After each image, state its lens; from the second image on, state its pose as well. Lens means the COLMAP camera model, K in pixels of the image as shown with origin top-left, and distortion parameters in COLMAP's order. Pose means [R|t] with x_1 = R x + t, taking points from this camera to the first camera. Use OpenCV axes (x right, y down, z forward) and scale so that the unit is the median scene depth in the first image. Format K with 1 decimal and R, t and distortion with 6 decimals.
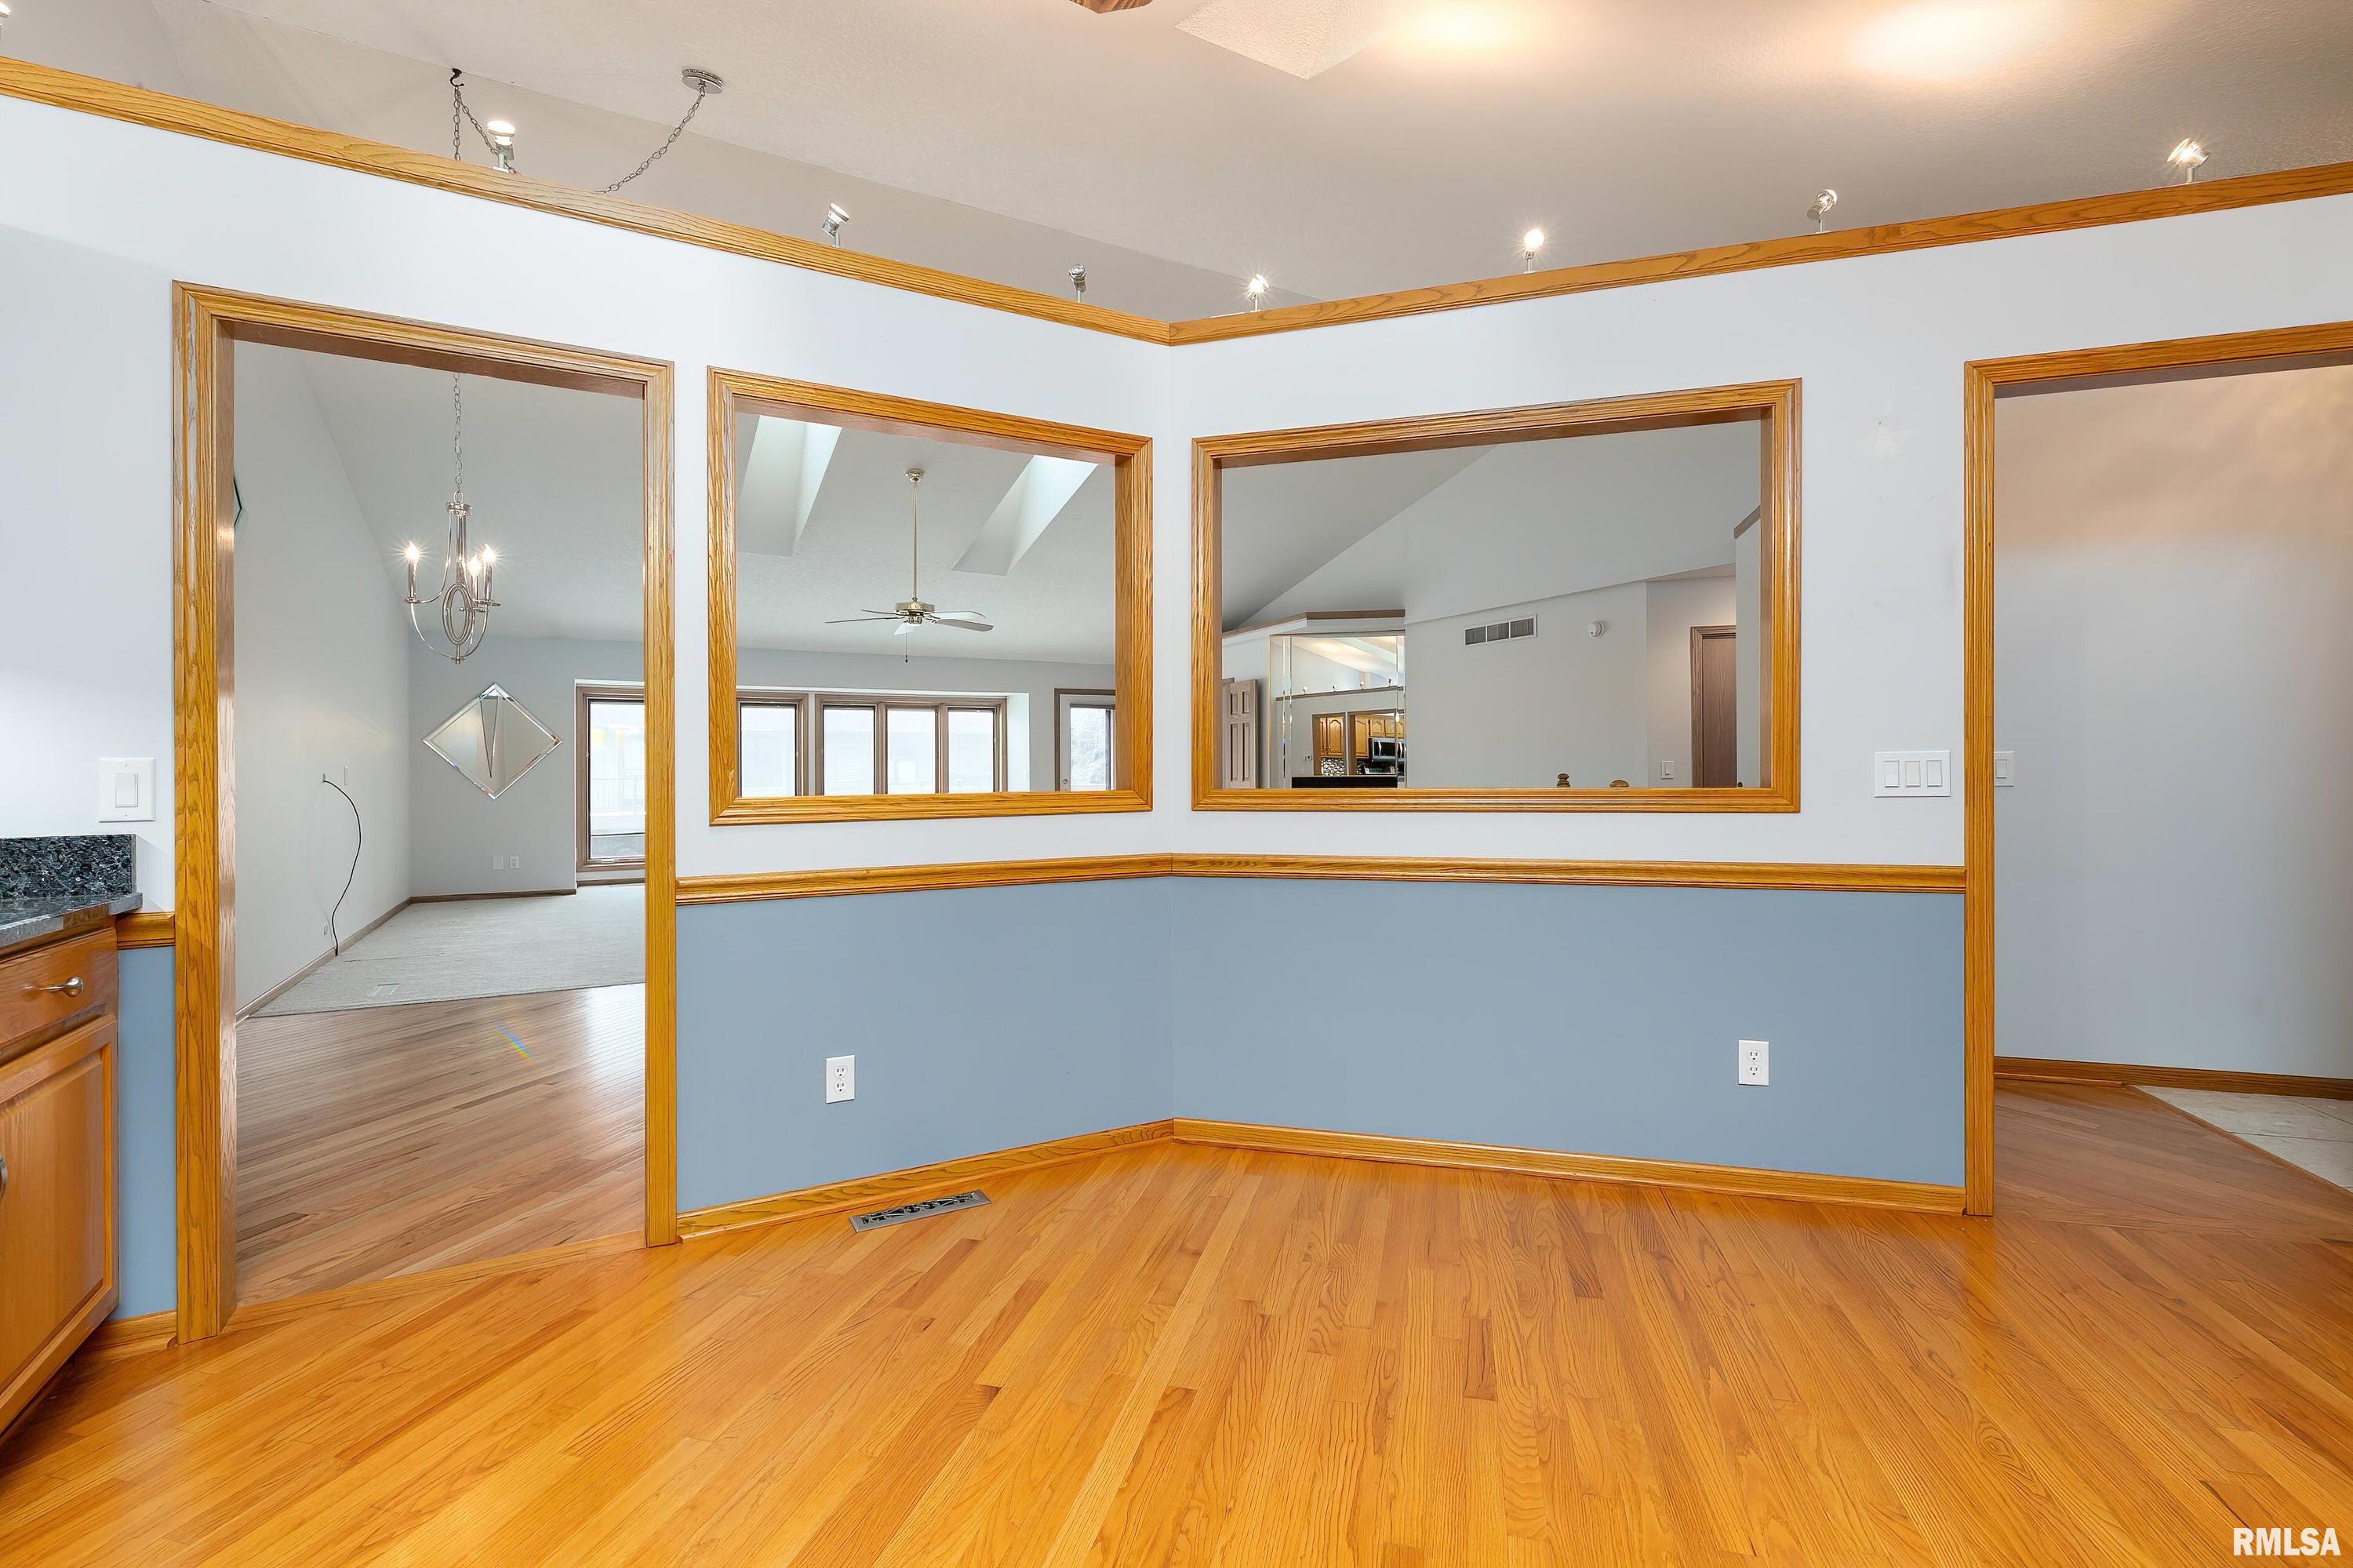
lens RADIAL K [[1026.3, 0, 1166.9], [0, 1026.3, 775.9], [0, 0, 1]] dist [0.002592, 0.000058]
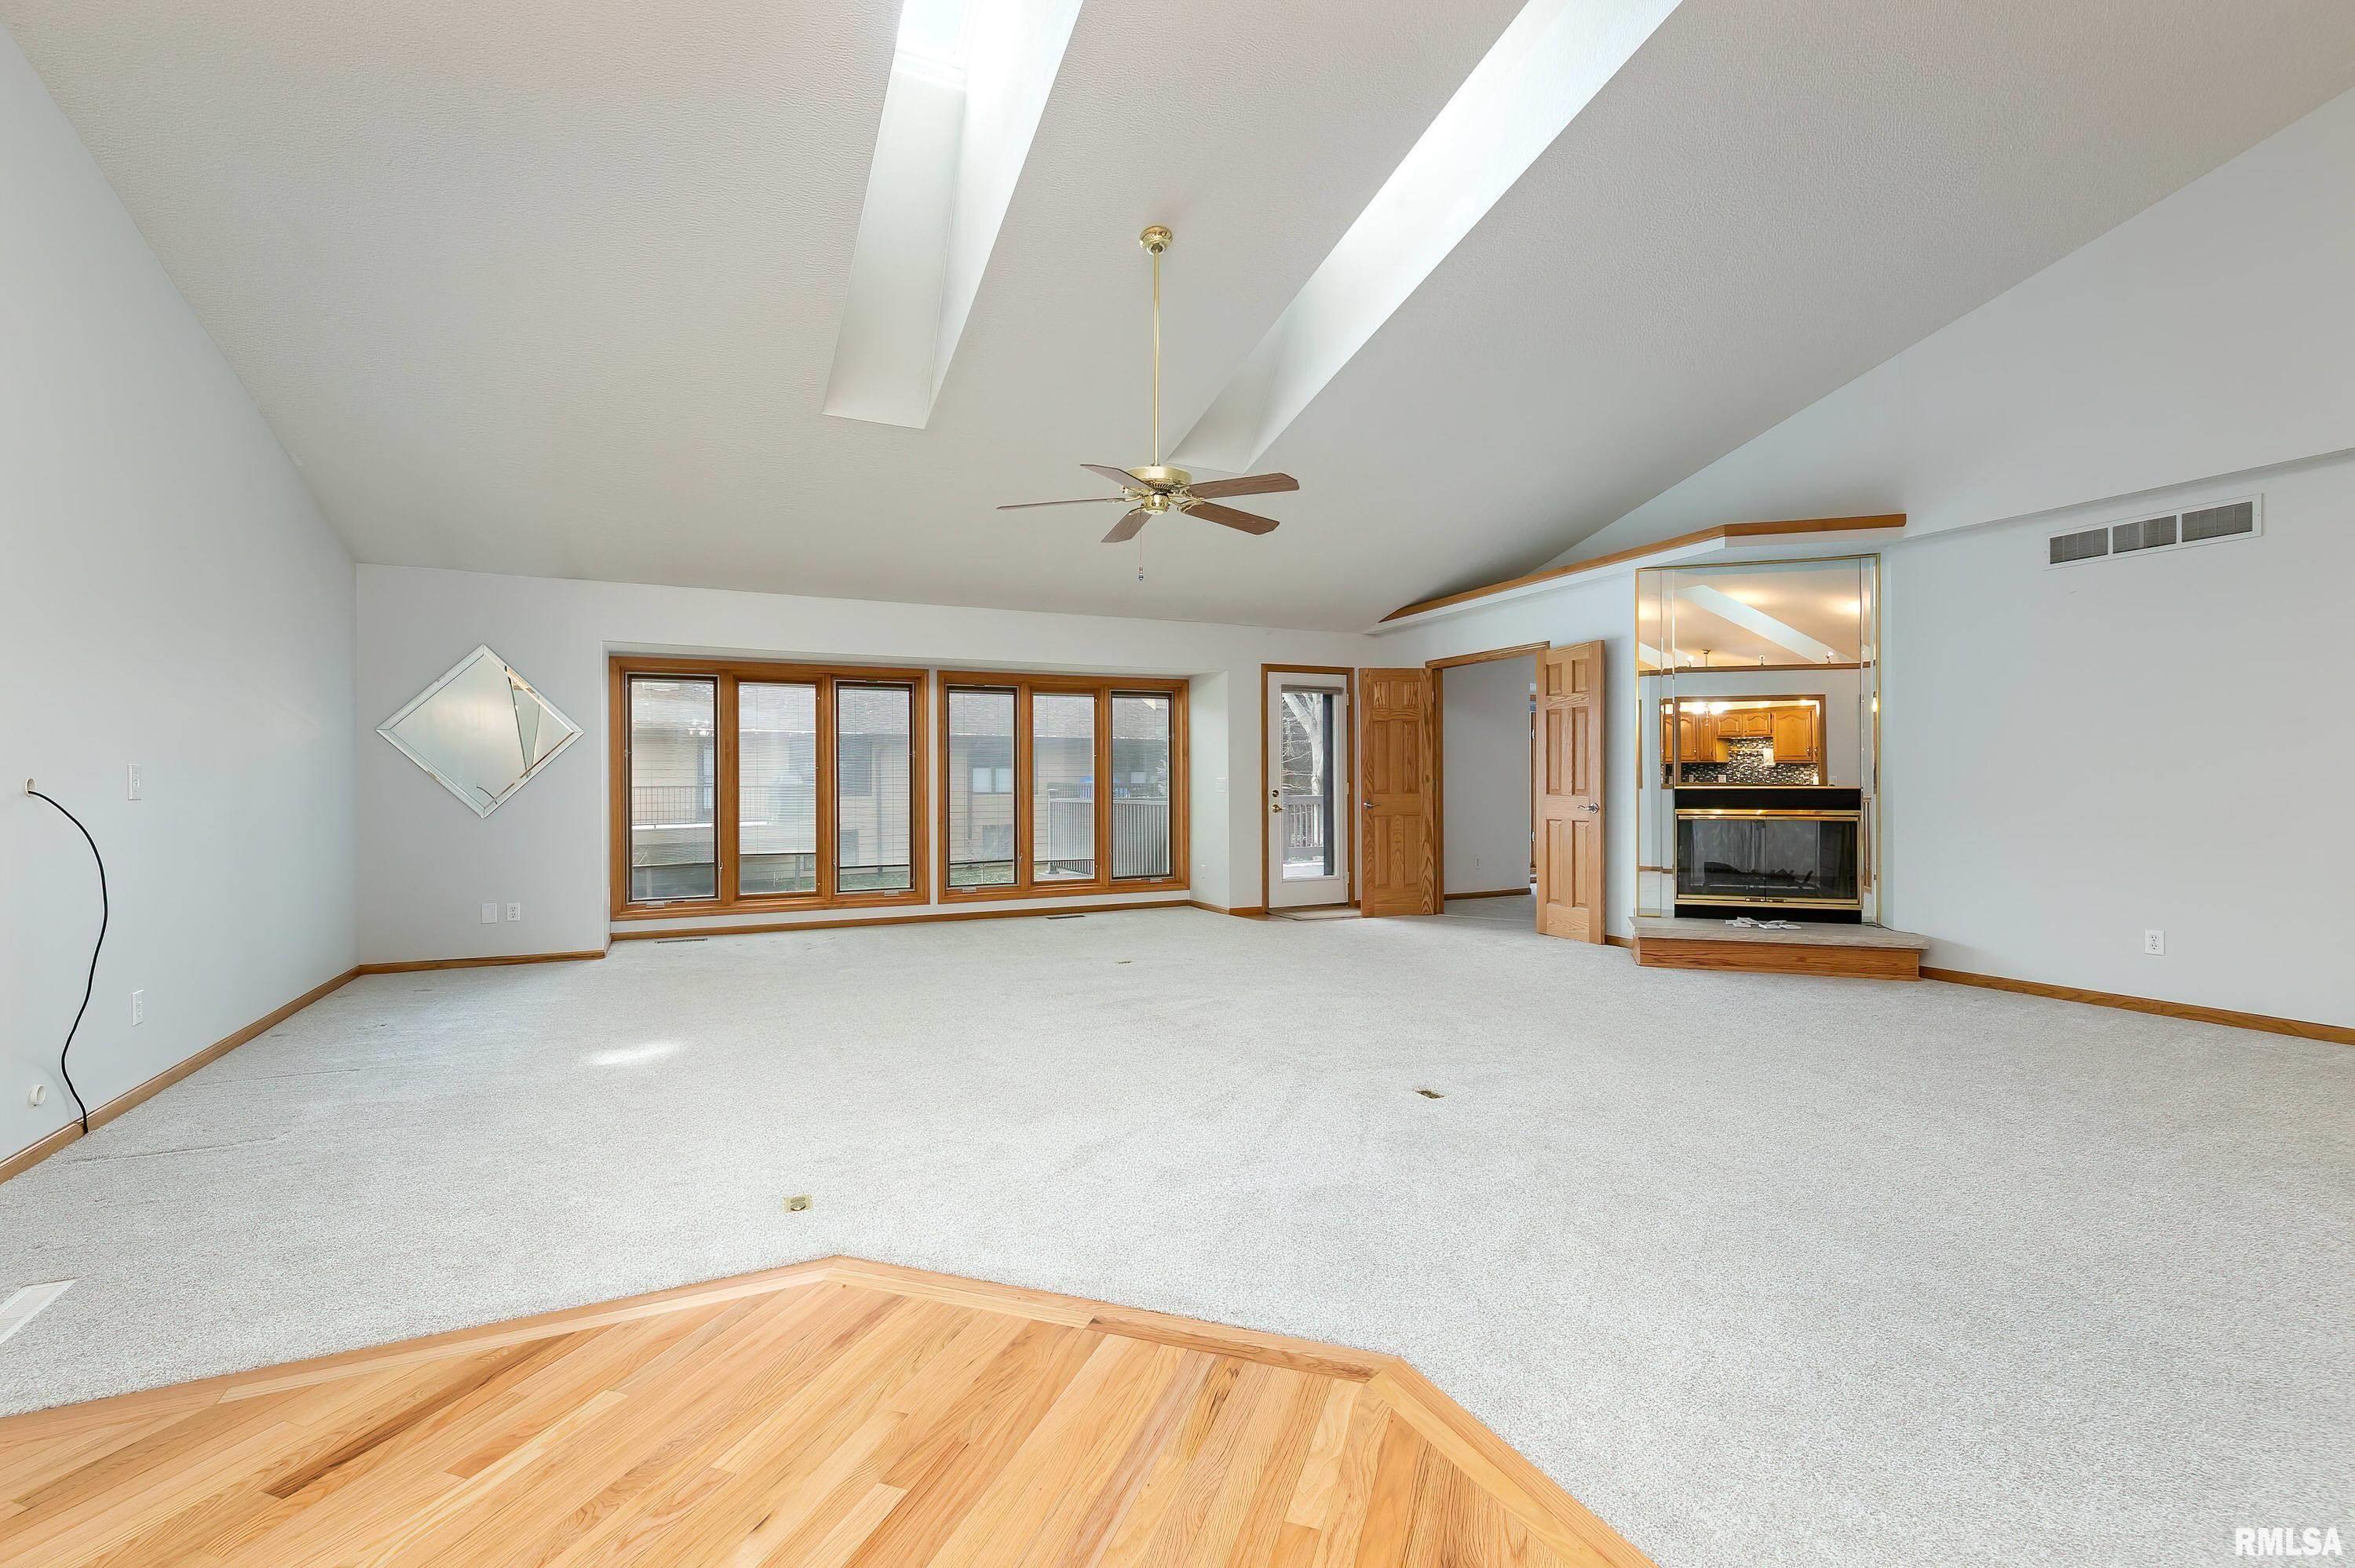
lens RADIAL K [[1027.0, 0, 1182.6], [0, 1027.0, 798.8], [0, 0, 1]] dist [0.002592, 0.000058]
pose [[0.998280, 0.003173, -0.058538, -0.190596], [-0.002378, 0.999904, 0.013657, -0.000383], [0.058575, -0.013494, 0.998192, 0.426594]]
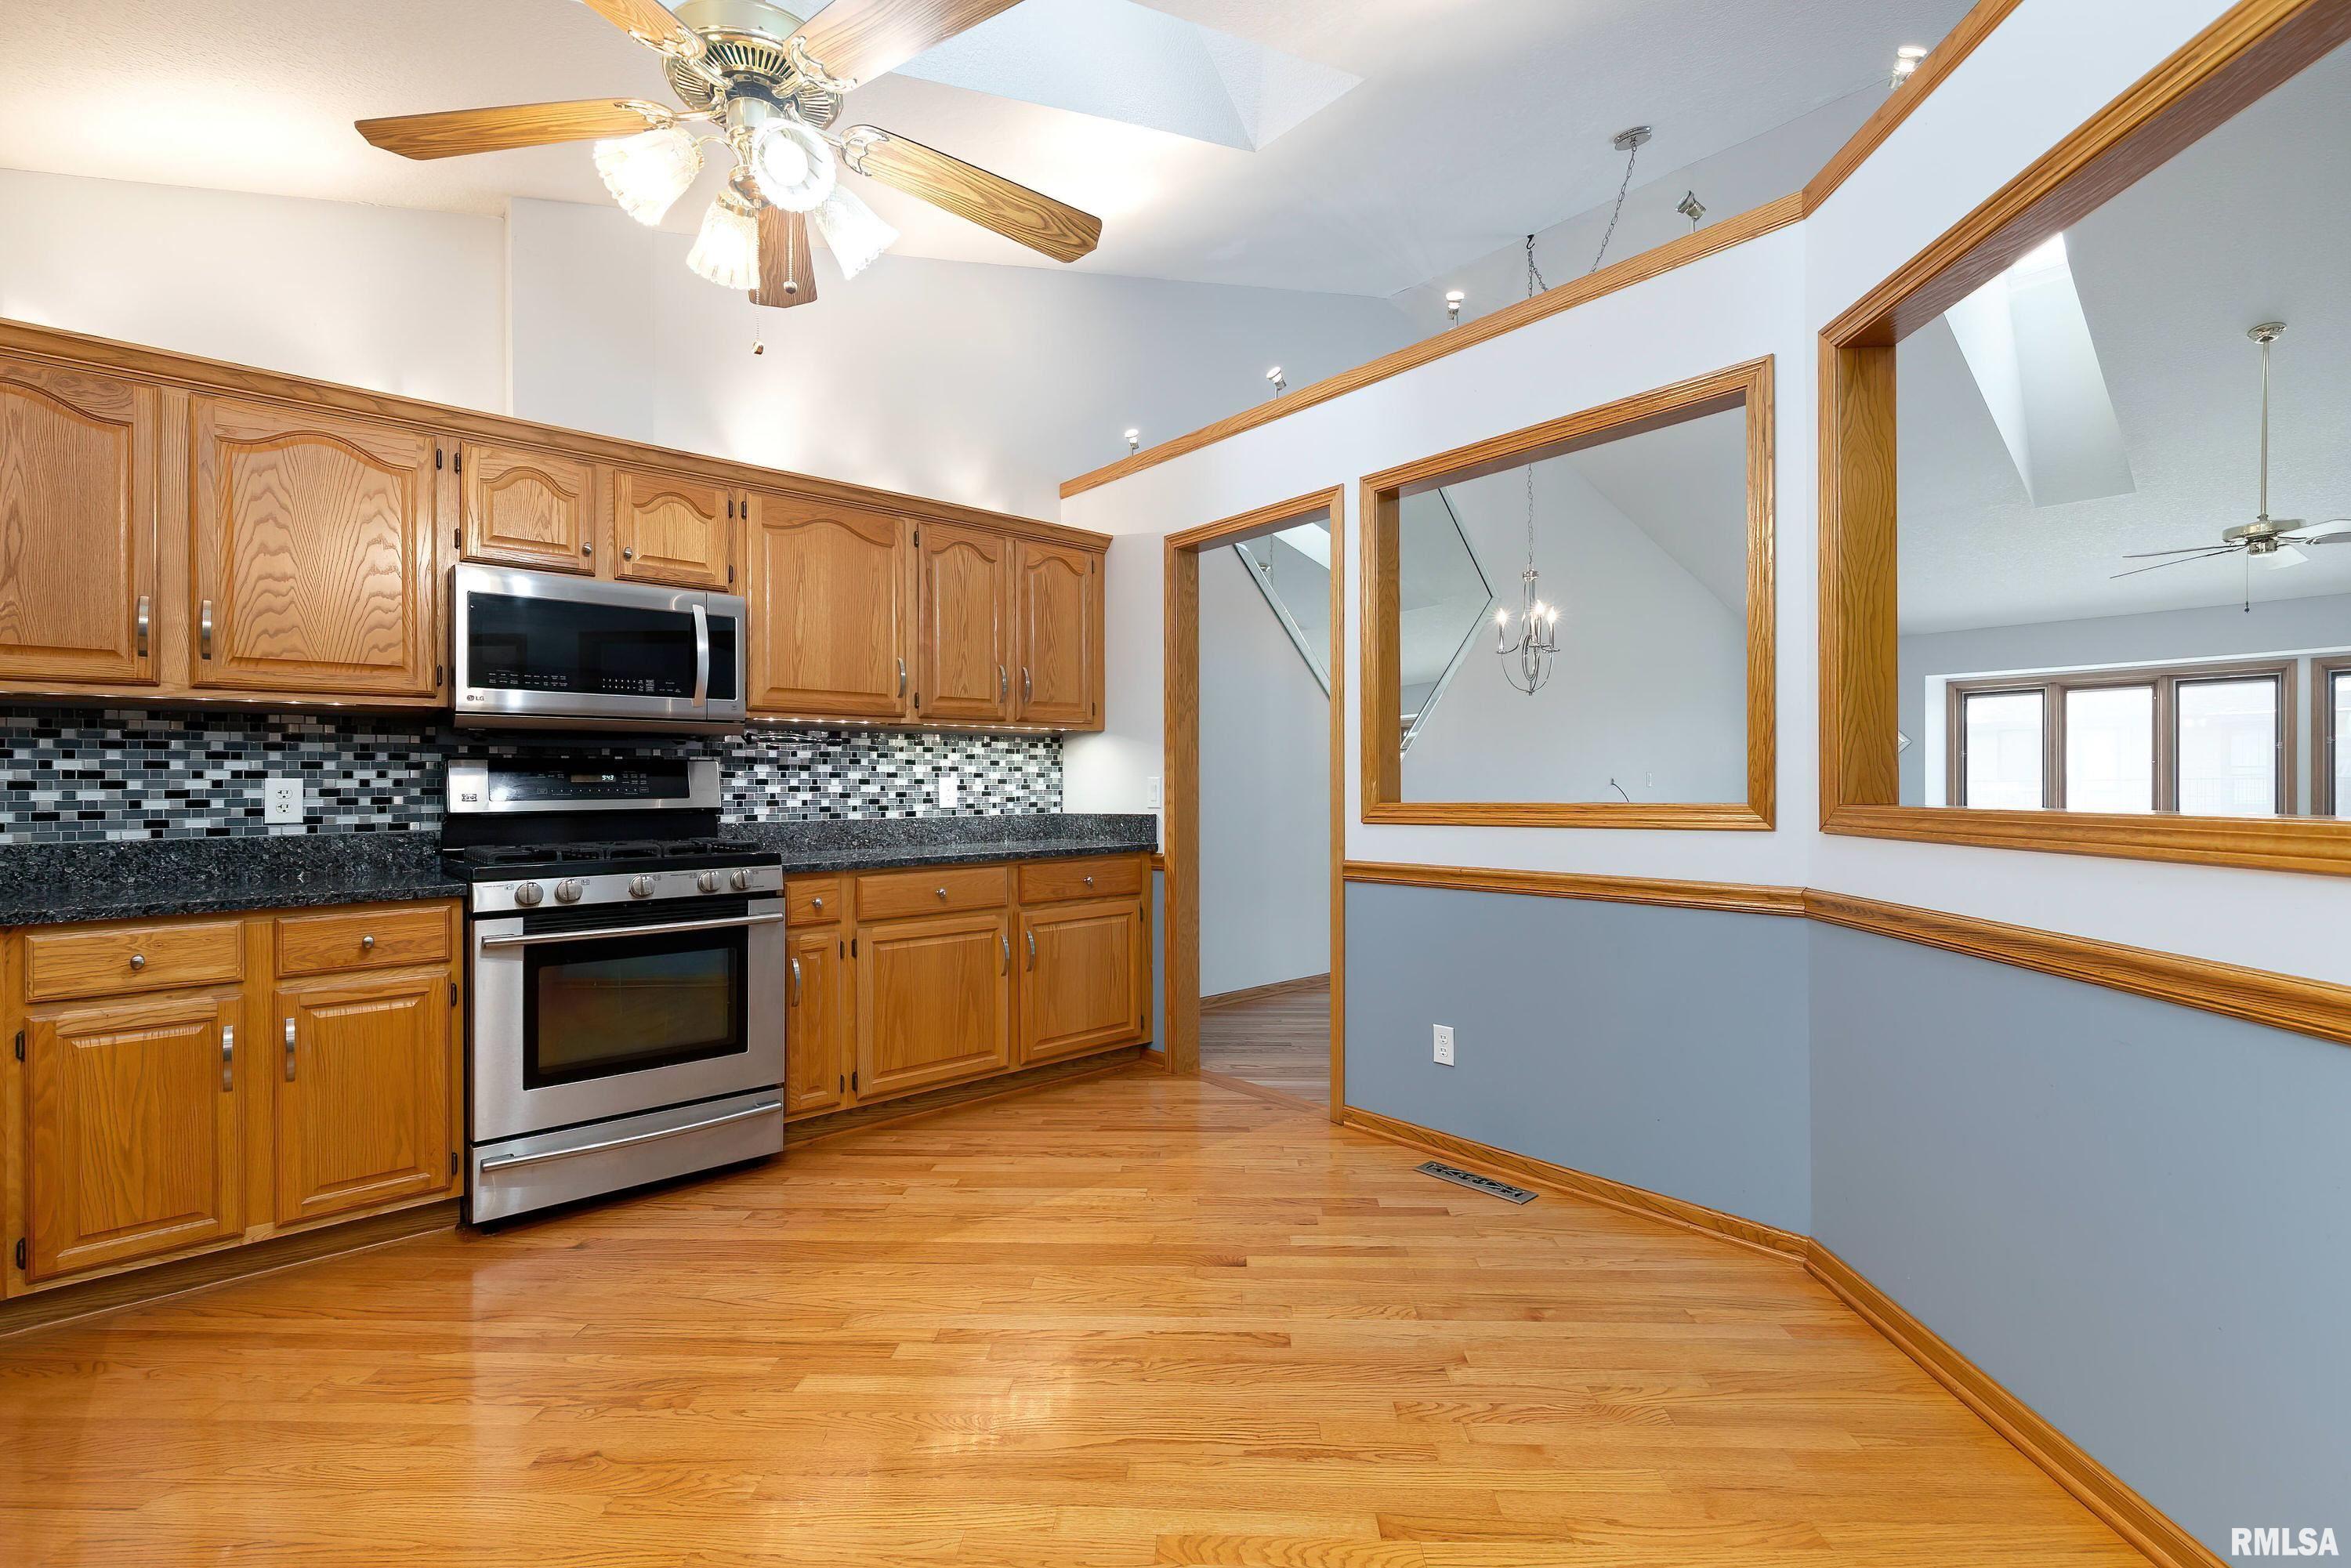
lens RADIAL K [[1025.4, 0, 1177.9], [0, 1025.4, 778.9], [0, 0, 1]] dist [0.002592, 0.000058]
pose [[0.225390, -0.001256, -0.974268, 0.243258], [0.004553, 0.999990, -0.000236, -0.002802], [0.974258, -0.004382, 0.225393, 0.143648]]
